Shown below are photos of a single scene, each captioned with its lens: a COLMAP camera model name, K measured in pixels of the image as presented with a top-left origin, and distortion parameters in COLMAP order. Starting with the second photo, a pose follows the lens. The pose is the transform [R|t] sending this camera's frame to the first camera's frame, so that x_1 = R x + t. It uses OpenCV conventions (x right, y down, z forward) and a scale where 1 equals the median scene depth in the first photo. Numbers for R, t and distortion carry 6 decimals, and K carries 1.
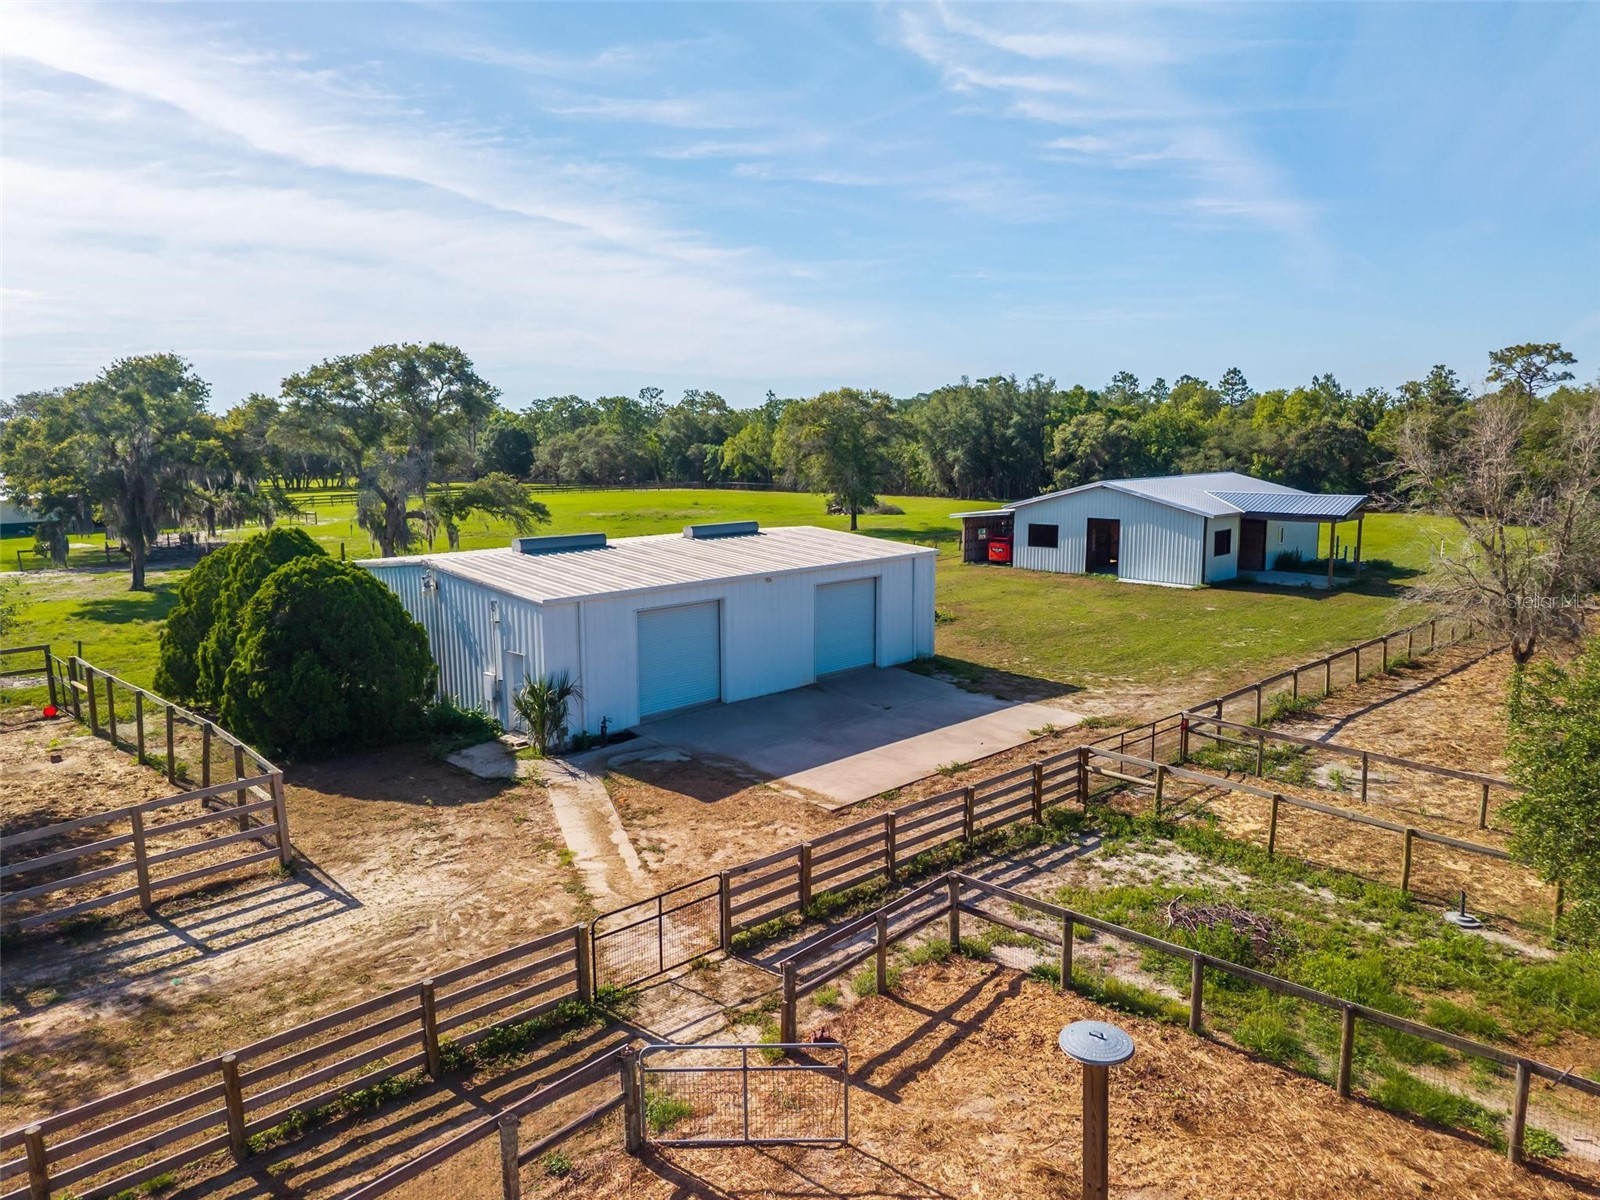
lens RADIAL K [[1074.9, 0, 791.6], [0, 1074.9, 618.8], [0, 0, 1]] dist [0.012770, -0.005350]
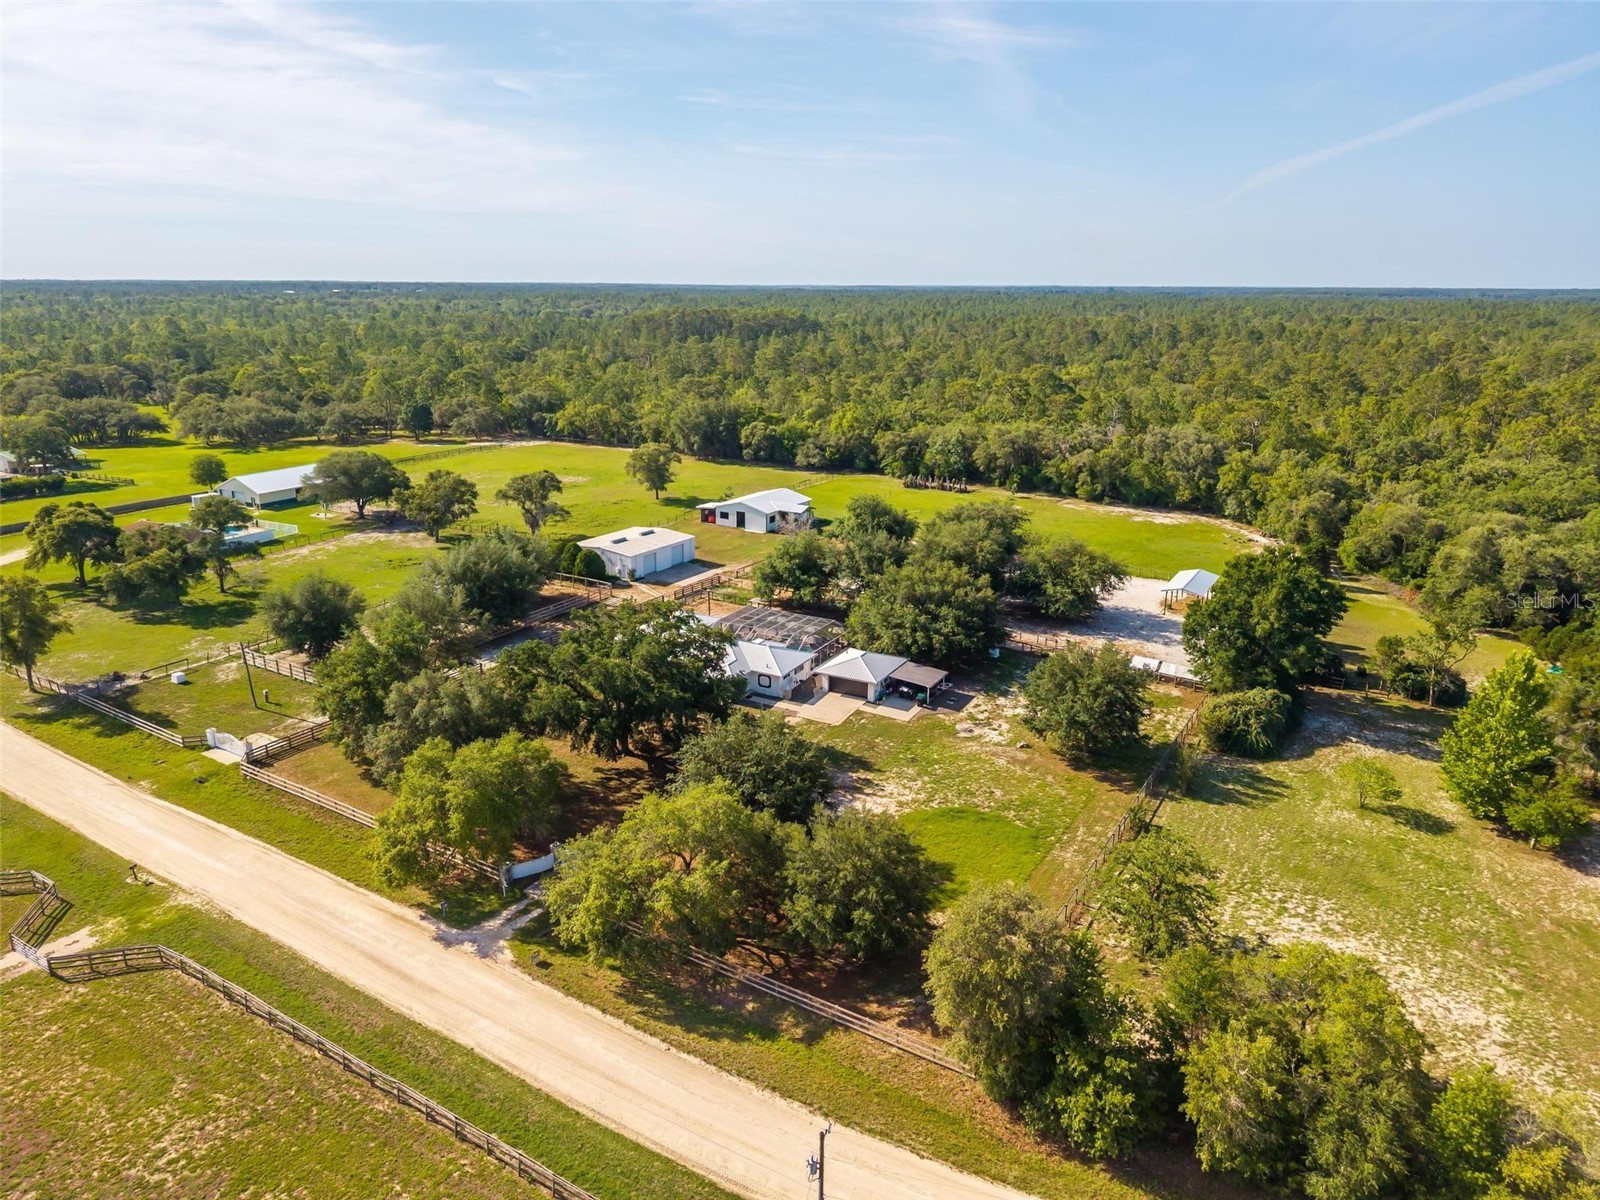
lens RADIAL K [[1069.1, 0, 784.7], [0, 1069.1, 607.0], [0, 0, 1]] dist [0.038729, -0.049319]
pose [[0.972121, -0.052319, 0.228567, -0.169350], [0.023069, 0.991400, 0.128817, -0.105126], [-0.233341, -0.119952, 0.964968, -1.084678]]
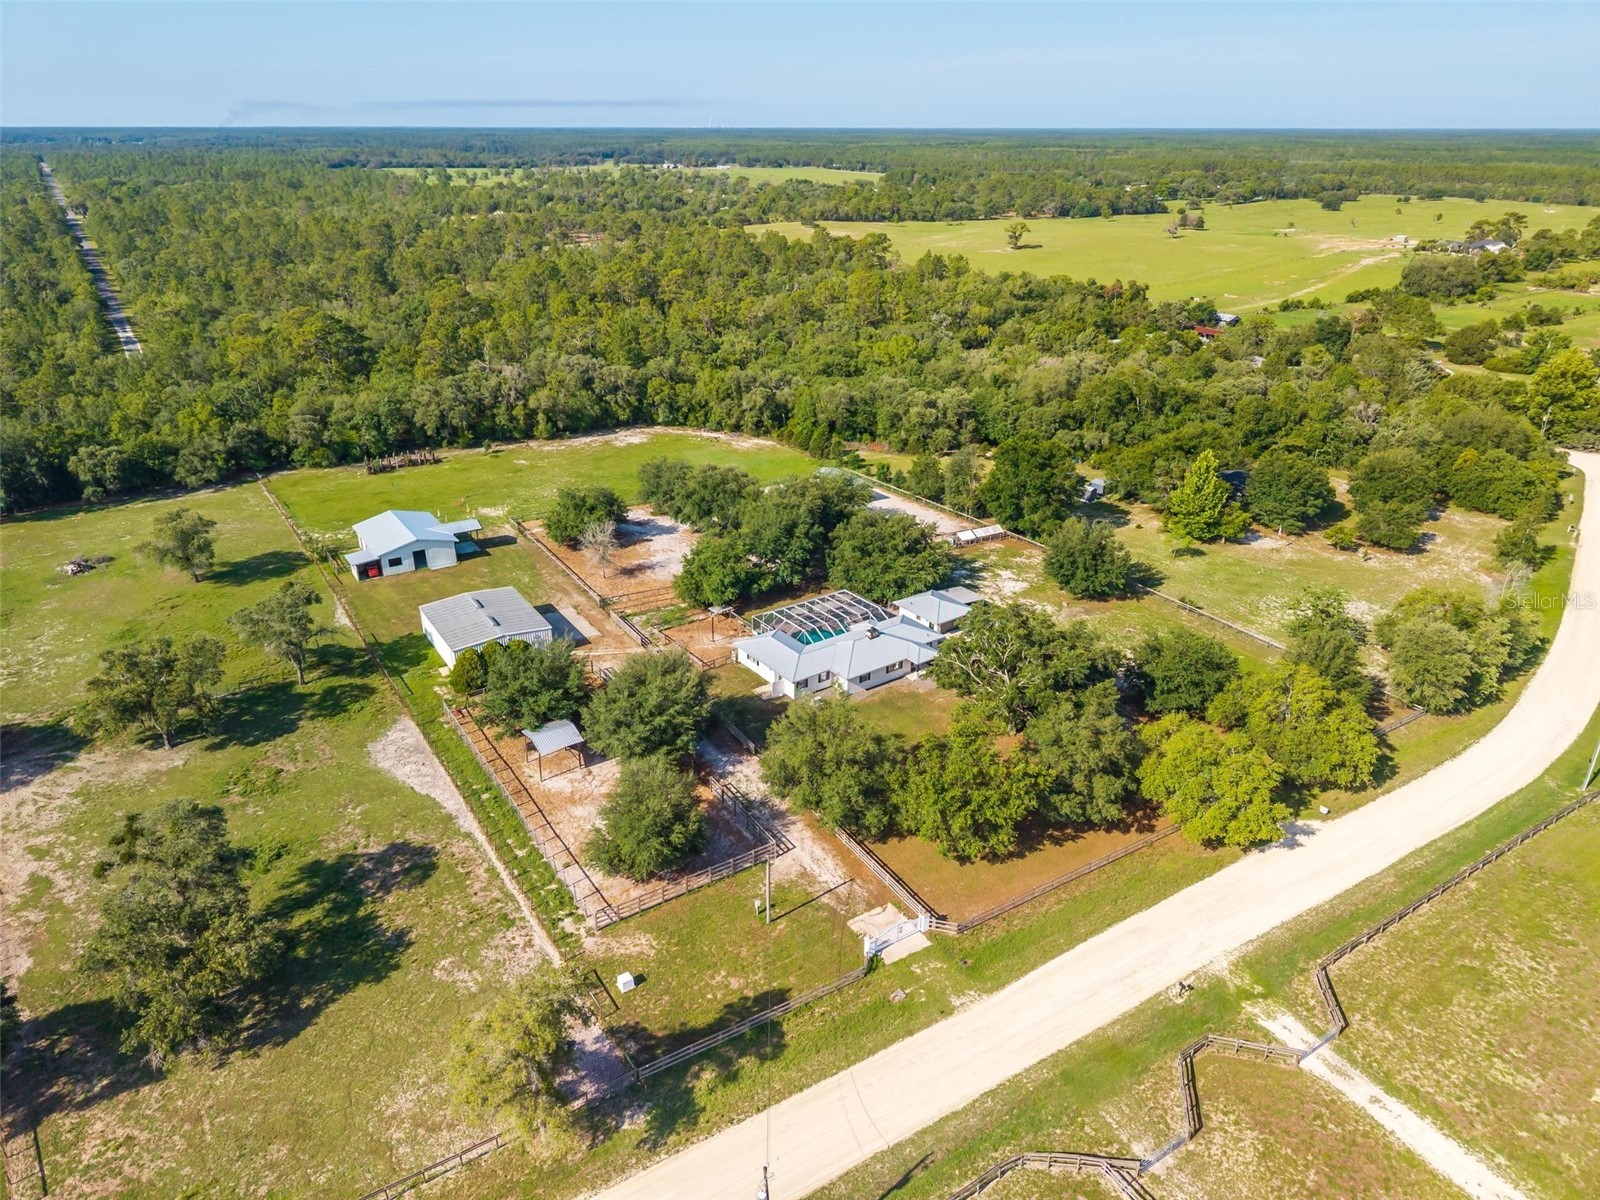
lens RADIAL K [[1069.5, 0, 793.9], [0, 1069.5, 611.3], [0, 0, 1]] dist [0.024727, -0.020669]
pose [[0.194519, -0.395641, 0.897569, -1.003353], [0.156699, 0.915830, 0.369731, -0.394359], [-0.968302, 0.068729, 0.240142, -0.303887]]
